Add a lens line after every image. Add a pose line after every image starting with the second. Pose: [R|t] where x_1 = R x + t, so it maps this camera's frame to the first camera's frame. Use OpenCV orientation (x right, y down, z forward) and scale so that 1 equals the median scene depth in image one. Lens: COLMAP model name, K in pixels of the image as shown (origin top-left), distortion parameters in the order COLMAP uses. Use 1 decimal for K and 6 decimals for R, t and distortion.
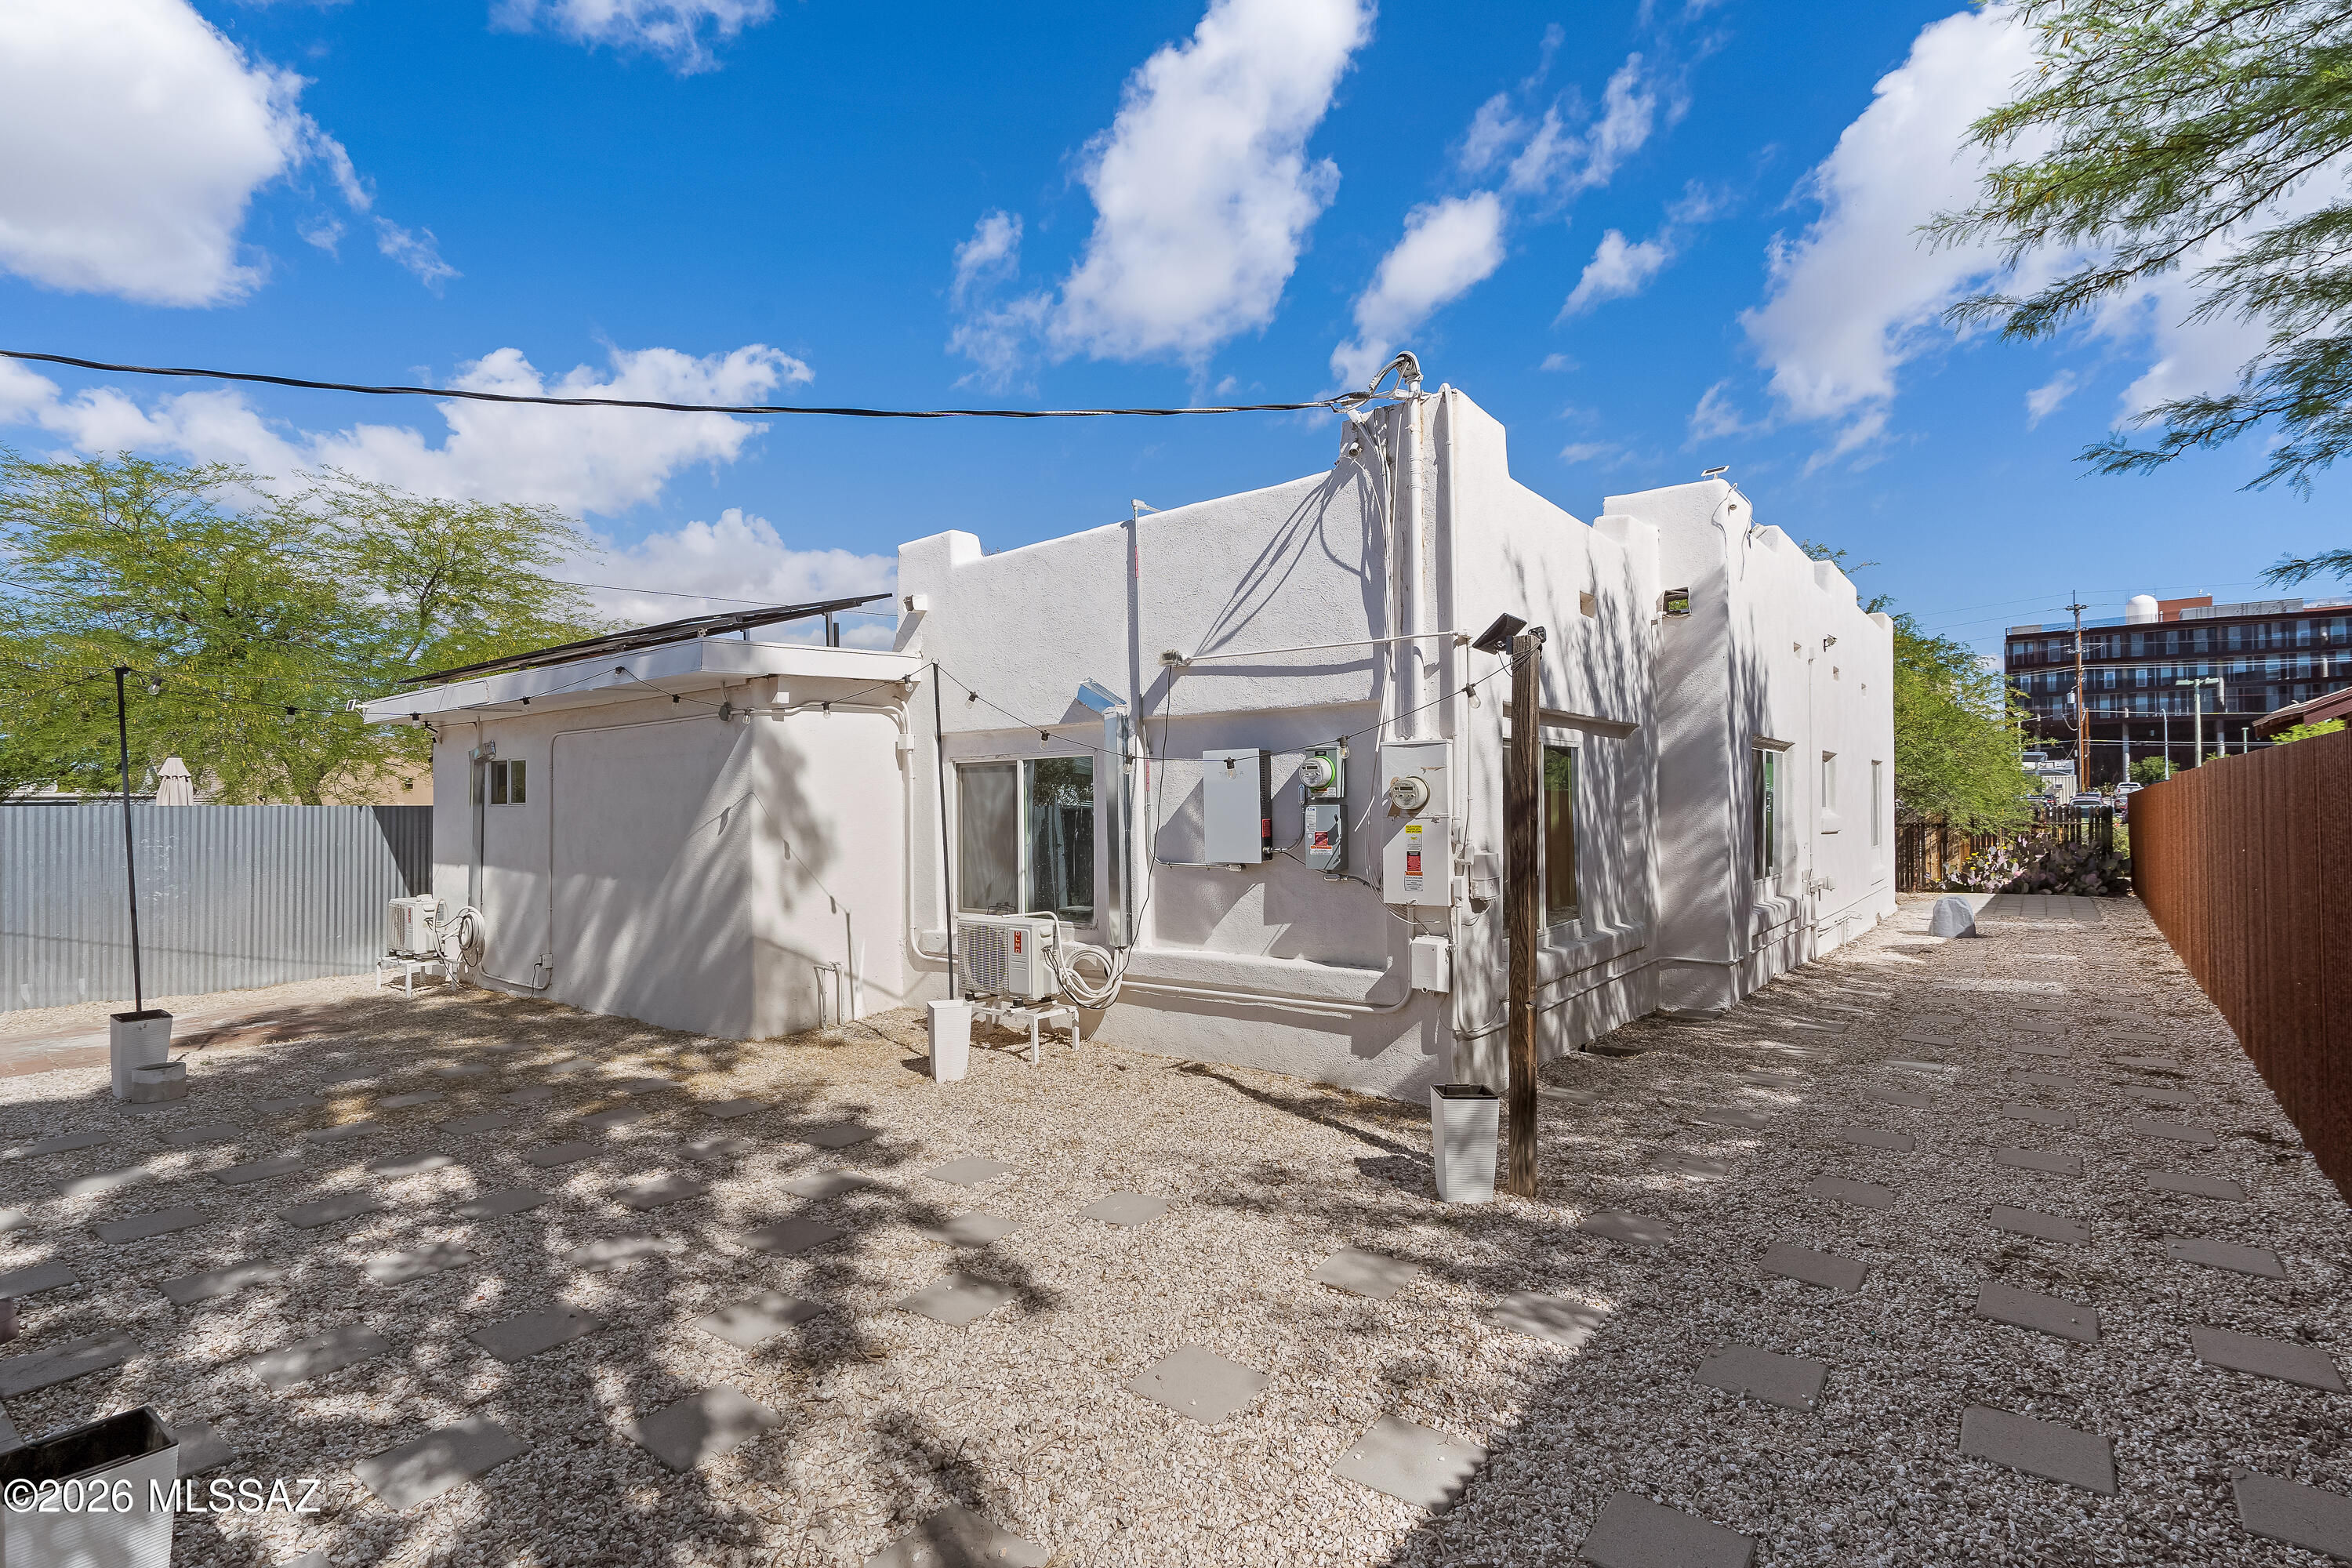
lens RADIAL K [[1104.6, 0, 1171.1], [0, 1104.6, 789.4], [0, 0, 1]] dist [-0.005408, 0.002864]
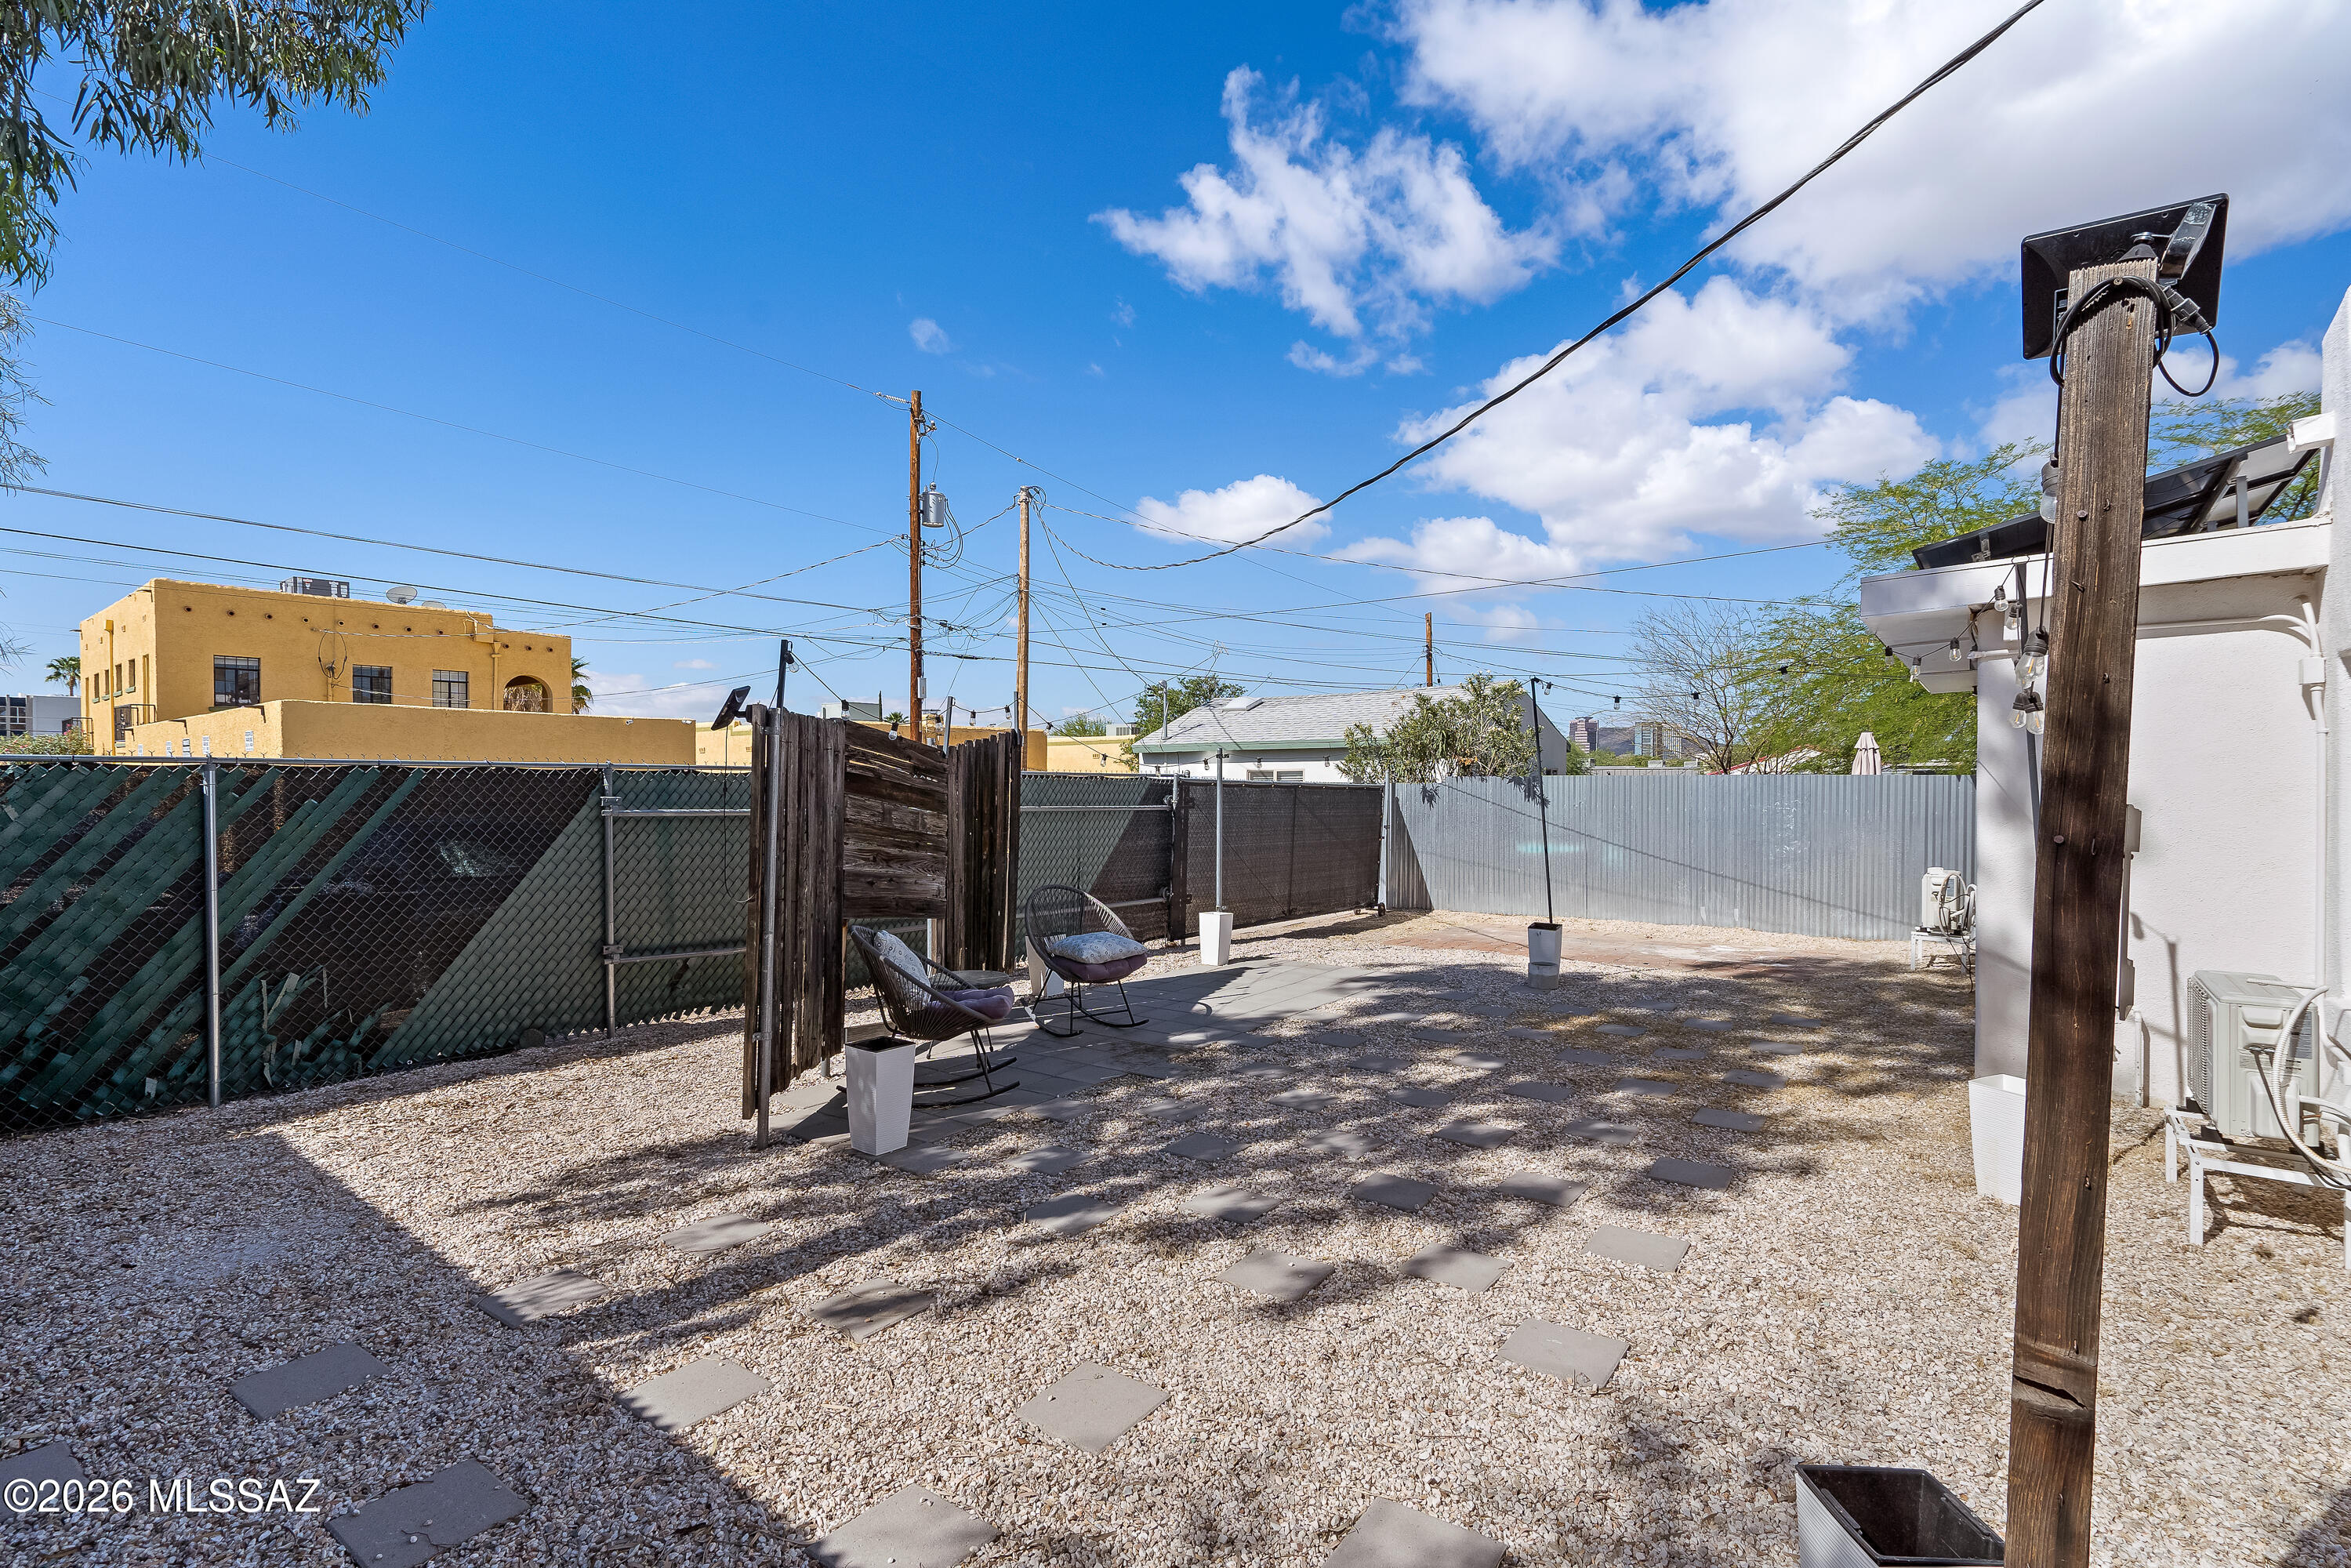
lens RADIAL K [[1104.2, 0, 1168.7], [0, 1104.2, 792.9], [0, 0, 1]] dist [-0.005408, 0.002864]
pose [[0.009246, 0.020812, -0.999741, 0.661744], [0.012324, 0.999705, 0.020925, 0.002960], [0.999881, -0.012515, 0.008986, 0.745067]]
